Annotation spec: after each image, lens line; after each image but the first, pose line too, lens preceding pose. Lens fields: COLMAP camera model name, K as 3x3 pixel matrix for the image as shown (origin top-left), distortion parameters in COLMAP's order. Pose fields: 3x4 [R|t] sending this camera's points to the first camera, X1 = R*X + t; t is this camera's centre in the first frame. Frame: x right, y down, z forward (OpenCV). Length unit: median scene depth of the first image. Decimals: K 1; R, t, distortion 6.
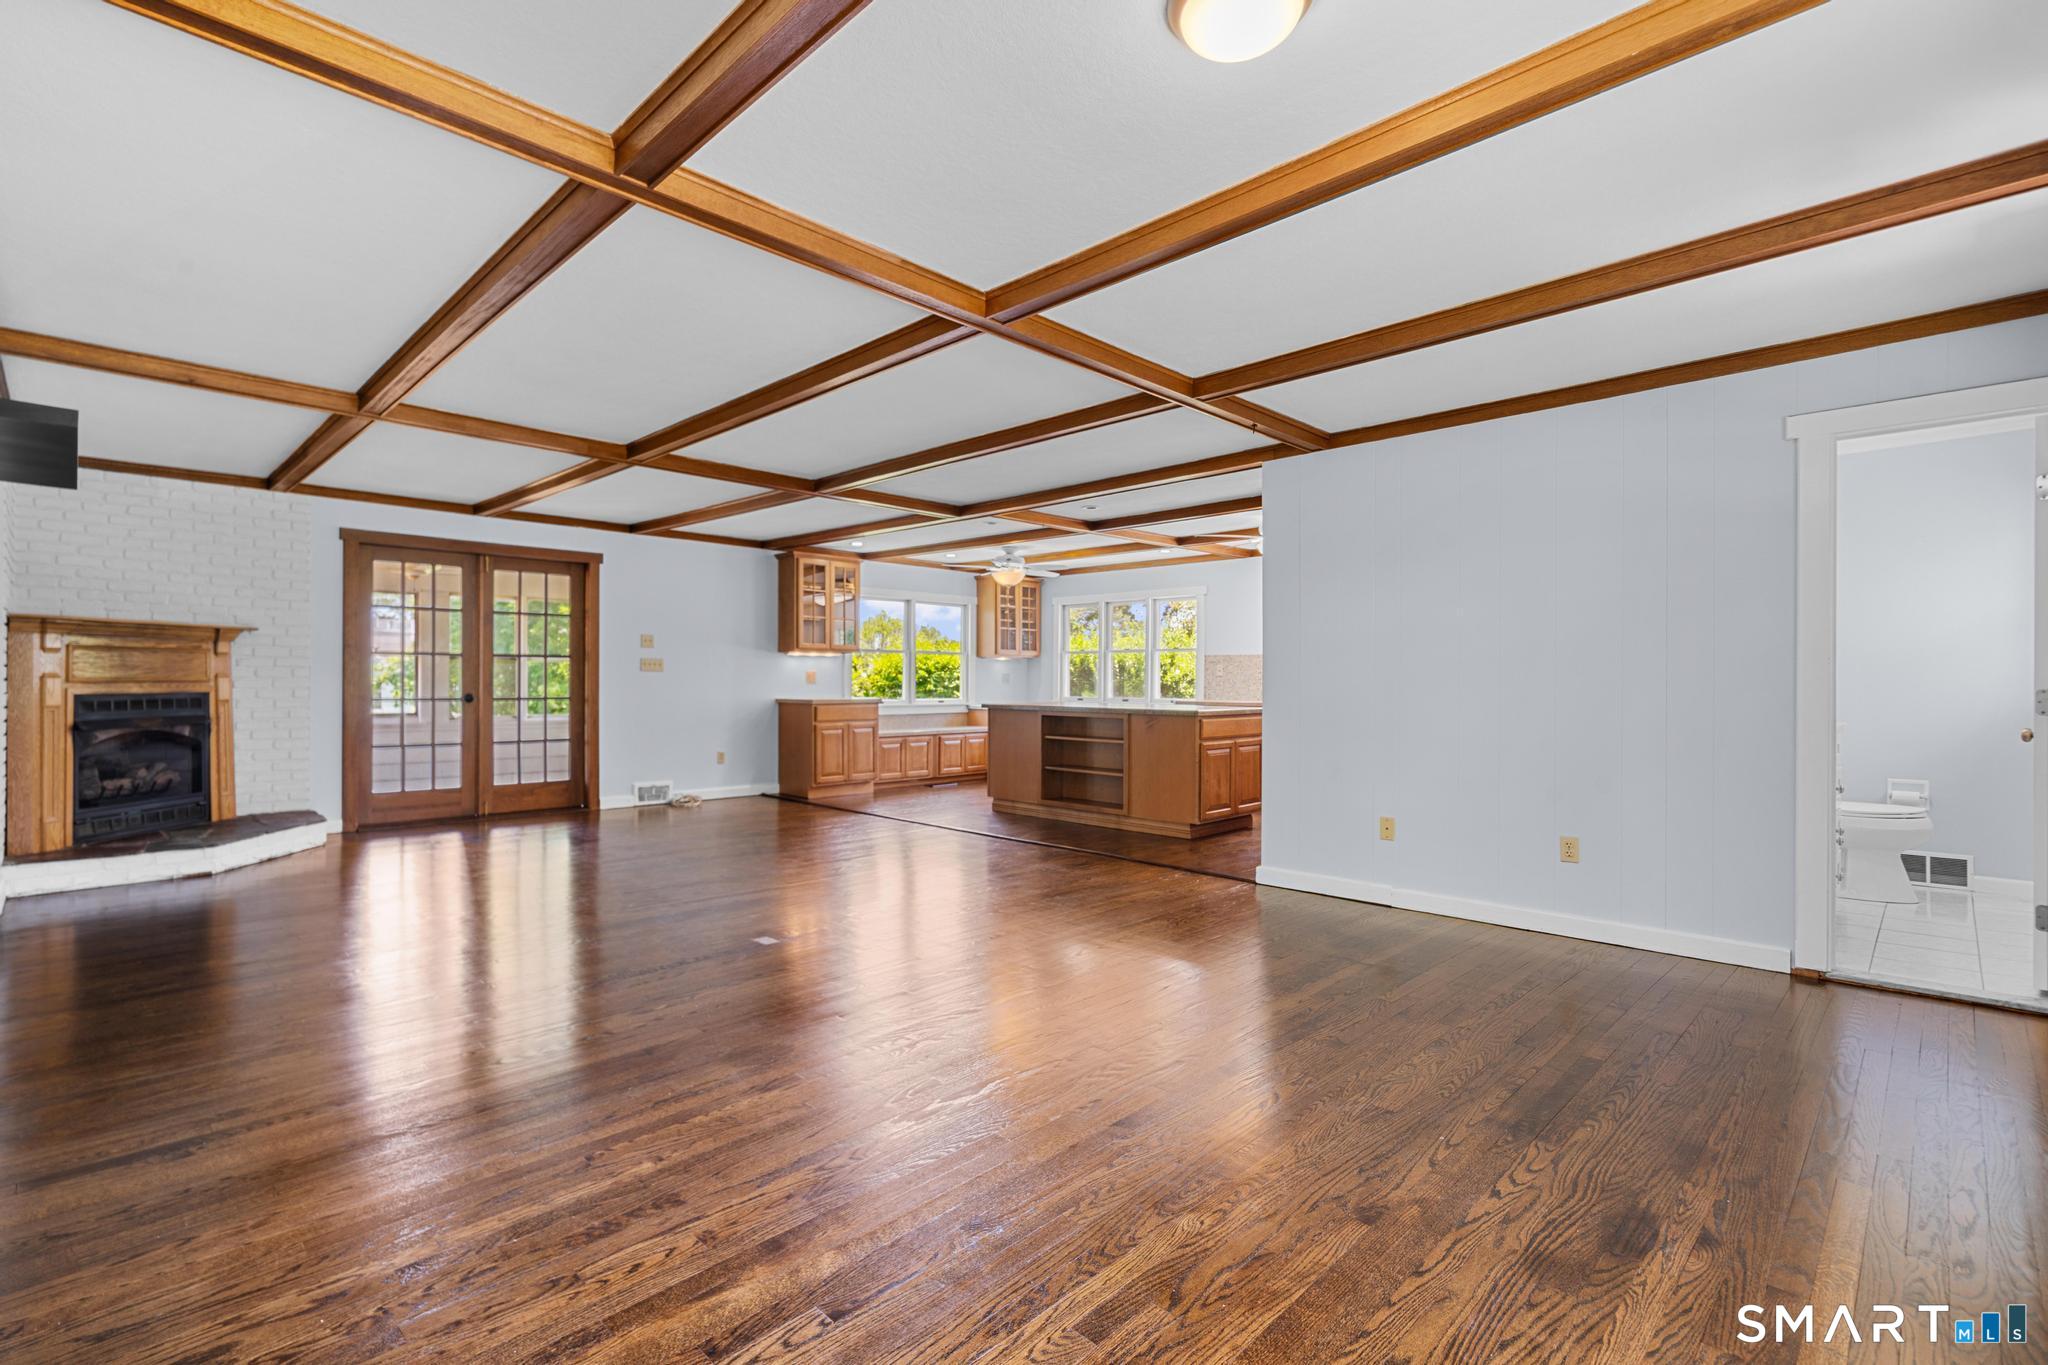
lens RADIAL K [[937.6, 0, 1012.4], [0, 937.6, 674.9], [0, 0, 1]] dist [-0.004790, -0.001330]
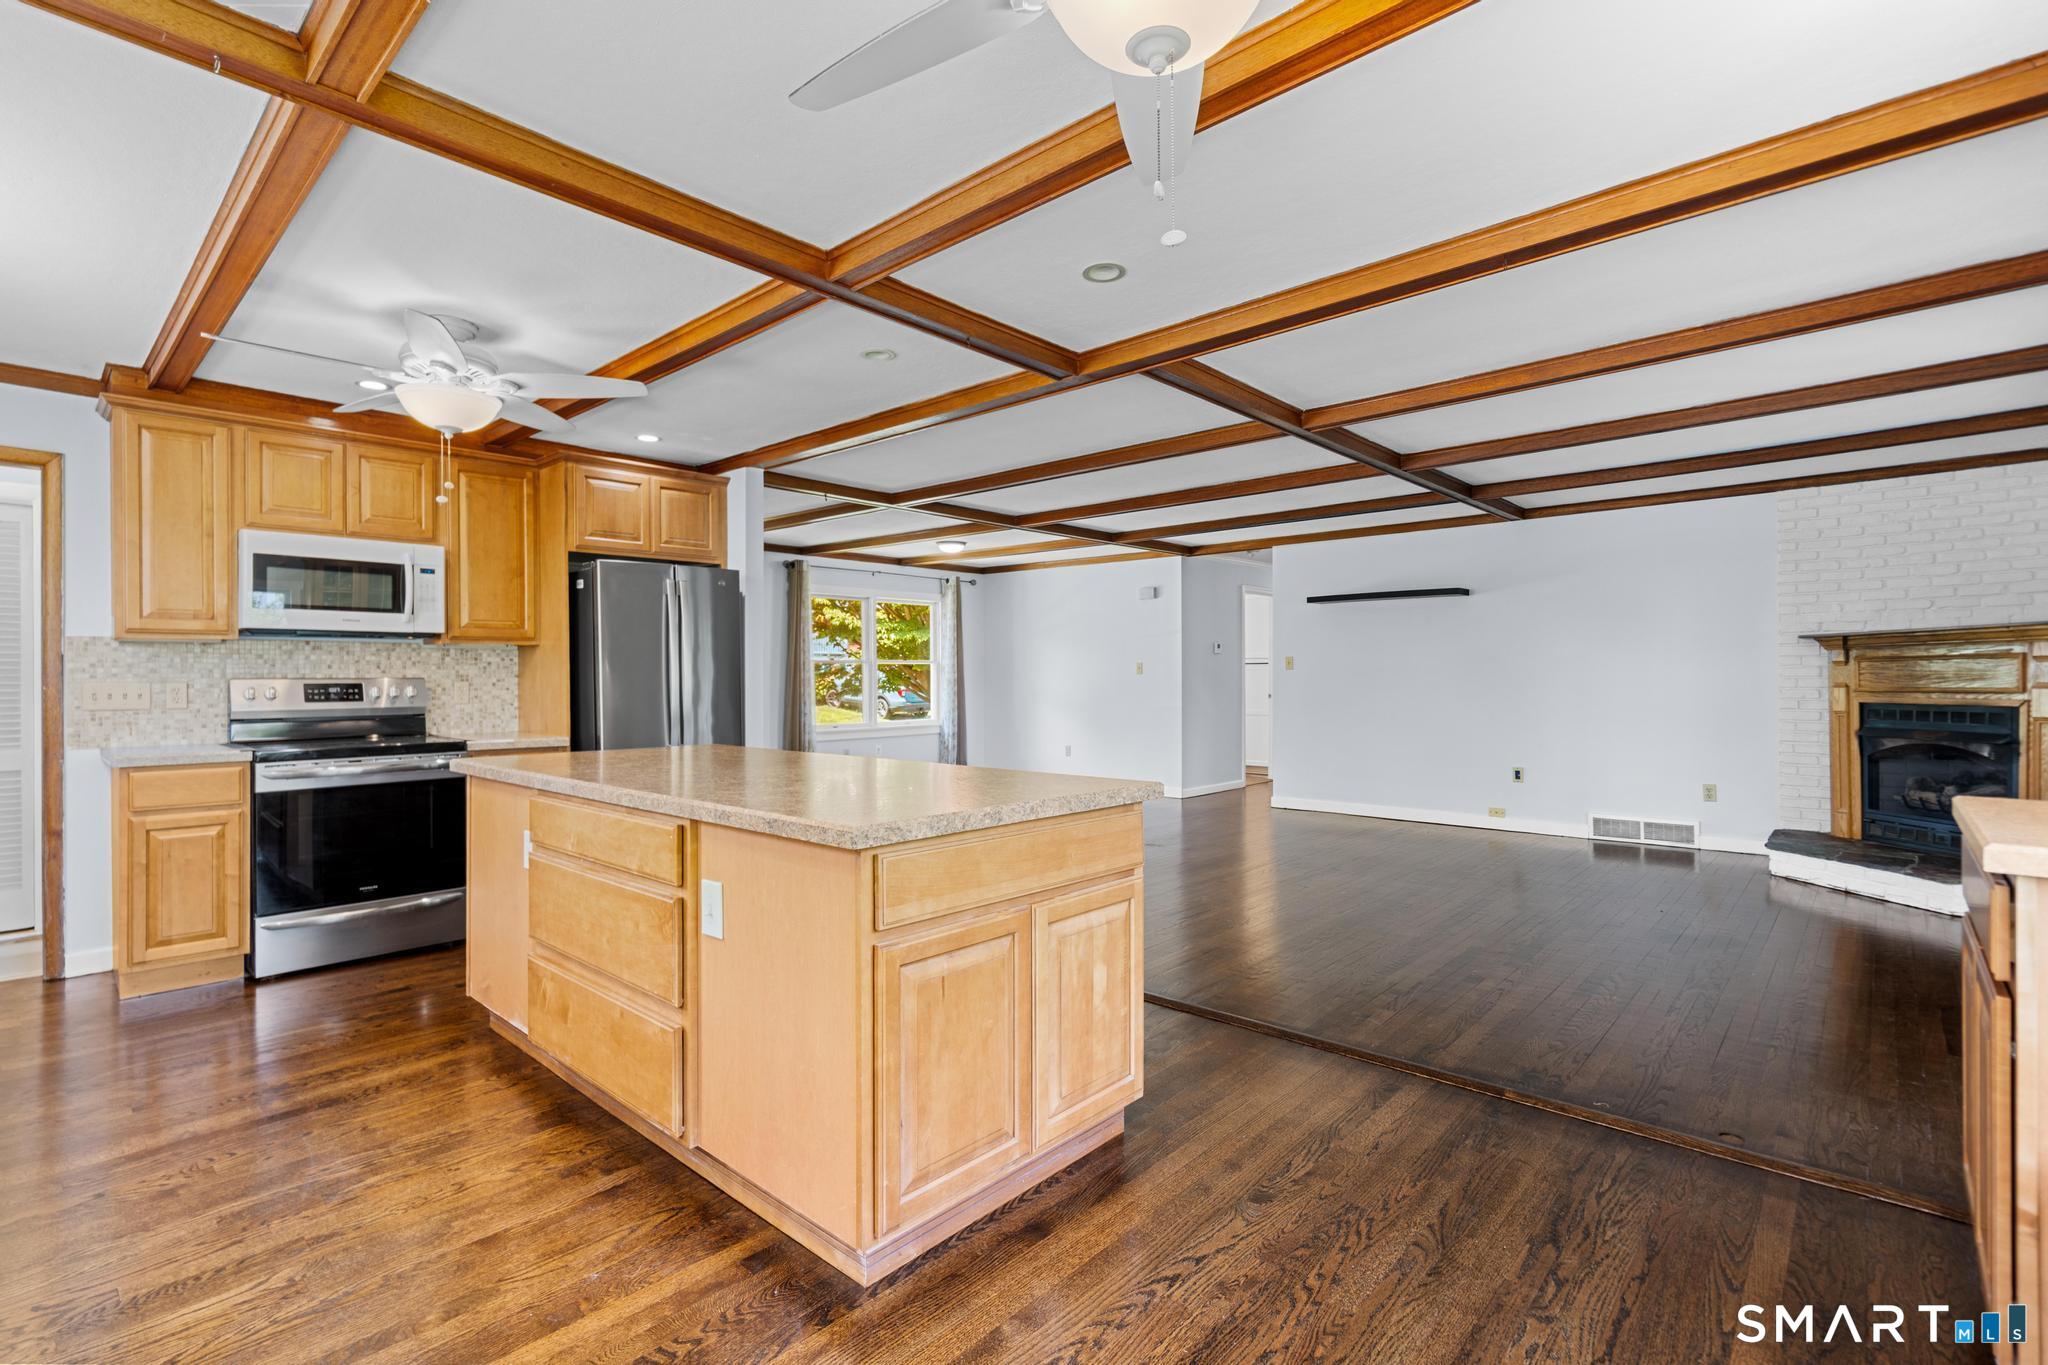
lens RADIAL K [[937.6, 0, 986.5], [0, 937.6, 671.7], [0, 0, 1]] dist [-0.004790, -0.001330]
pose [[-0.999832, -0.000616, -0.018335, 0.025840], [-0.000394, 0.999927, -0.012094, -0.000914], [0.018341, -0.012084, -0.999759, 1.145018]]
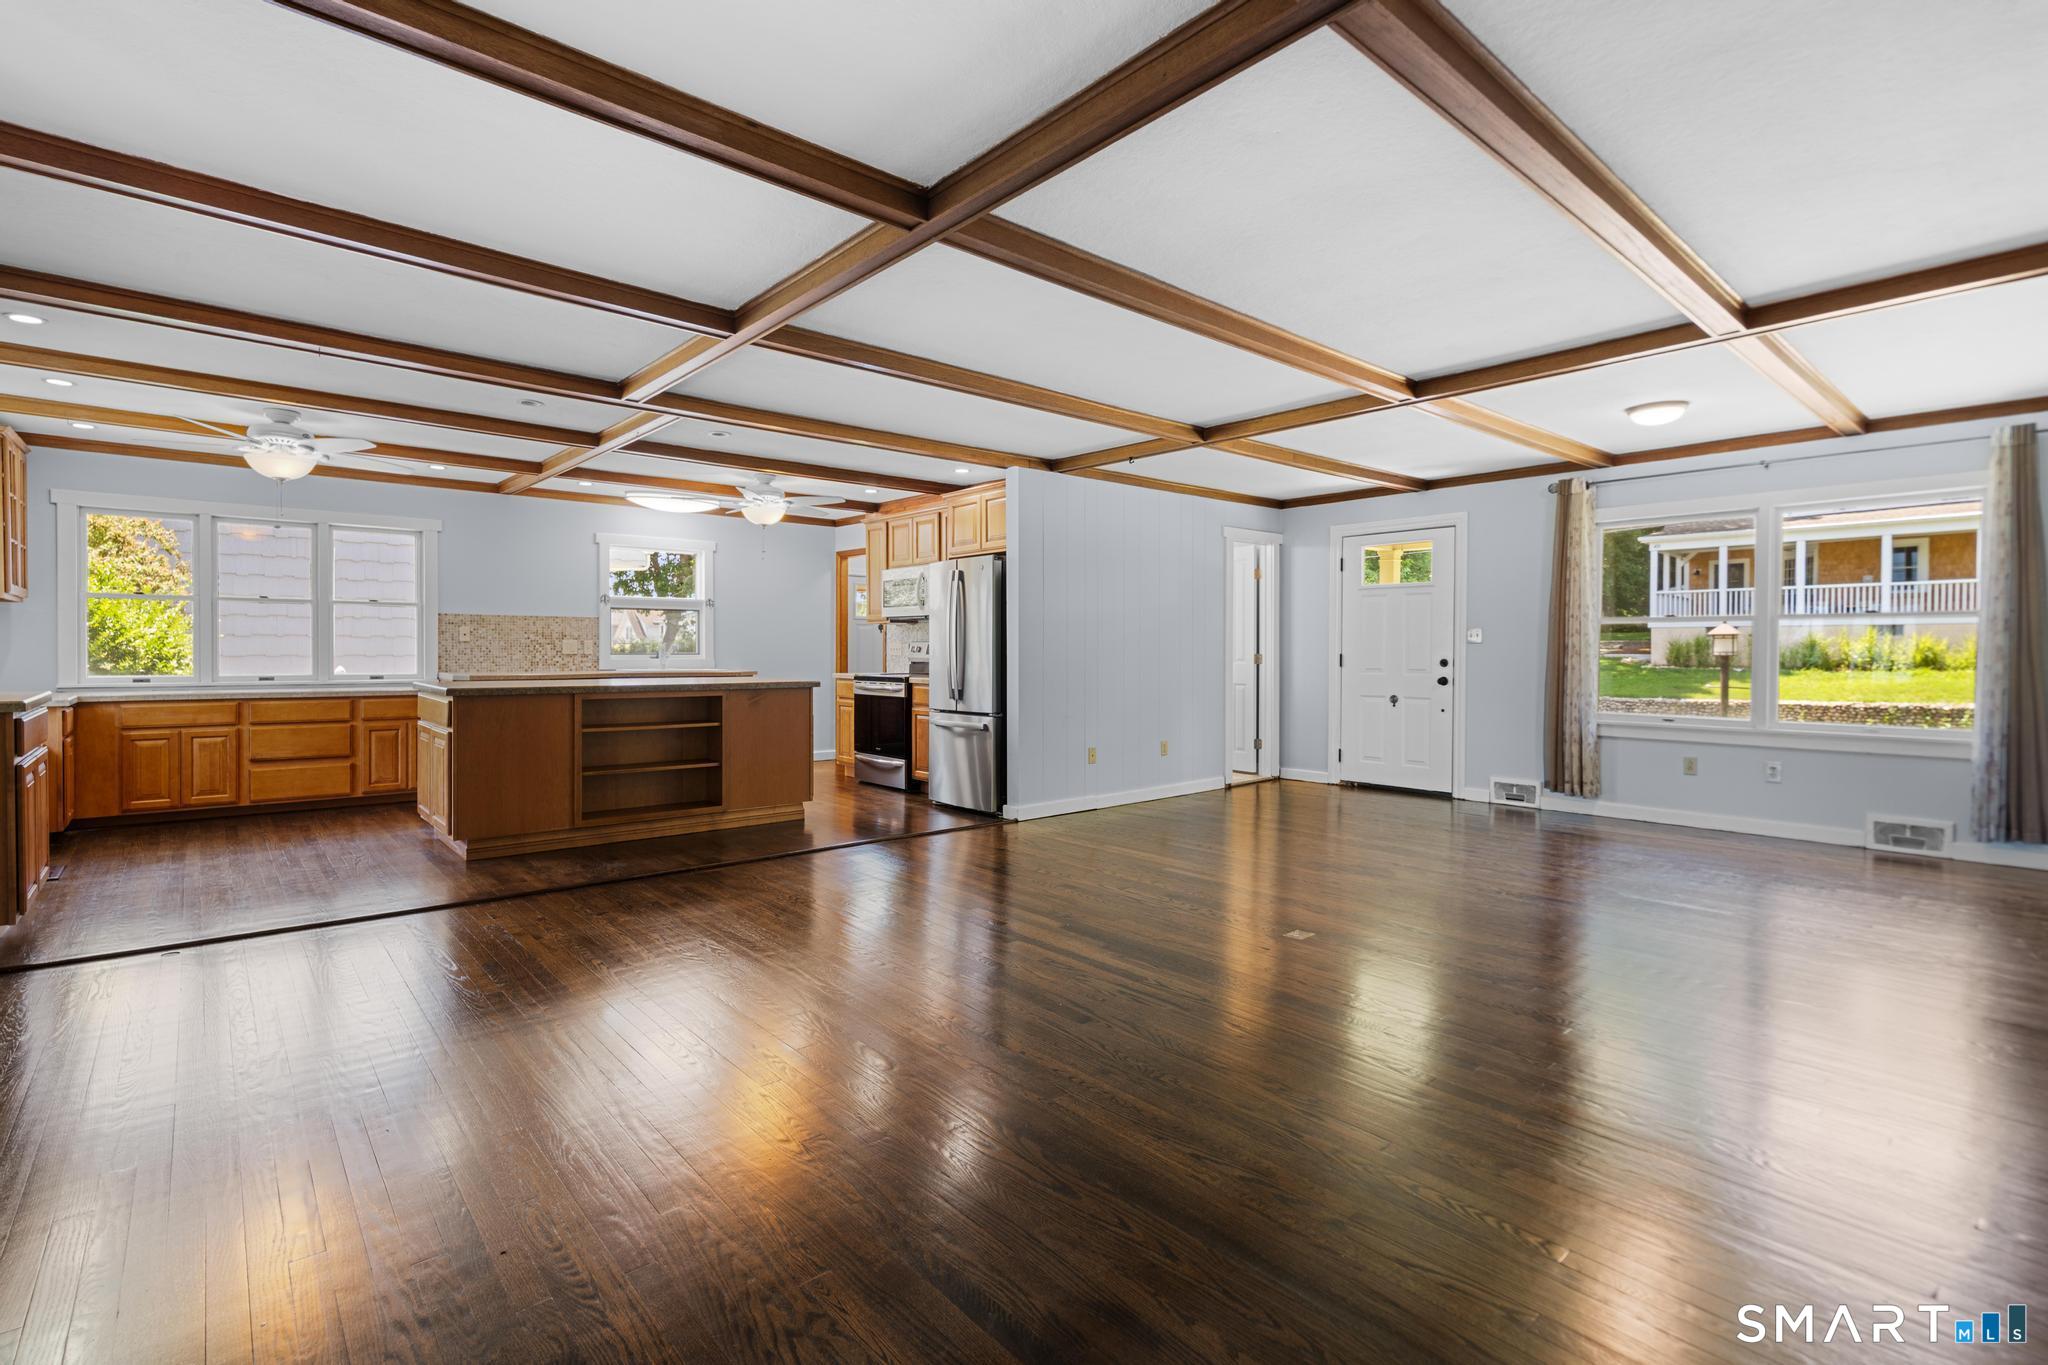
lens RADIAL K [[937.6, 0, 1019.2], [0, 937.6, 667.5], [0, 0, 1]] dist [-0.004790, -0.001330]
pose [[0.077715, -0.024999, 0.996662, -0.529360], [-0.010072, 0.999615, 0.025859, -0.002324], [-0.996925, -0.012048, 0.077434, 0.517515]]
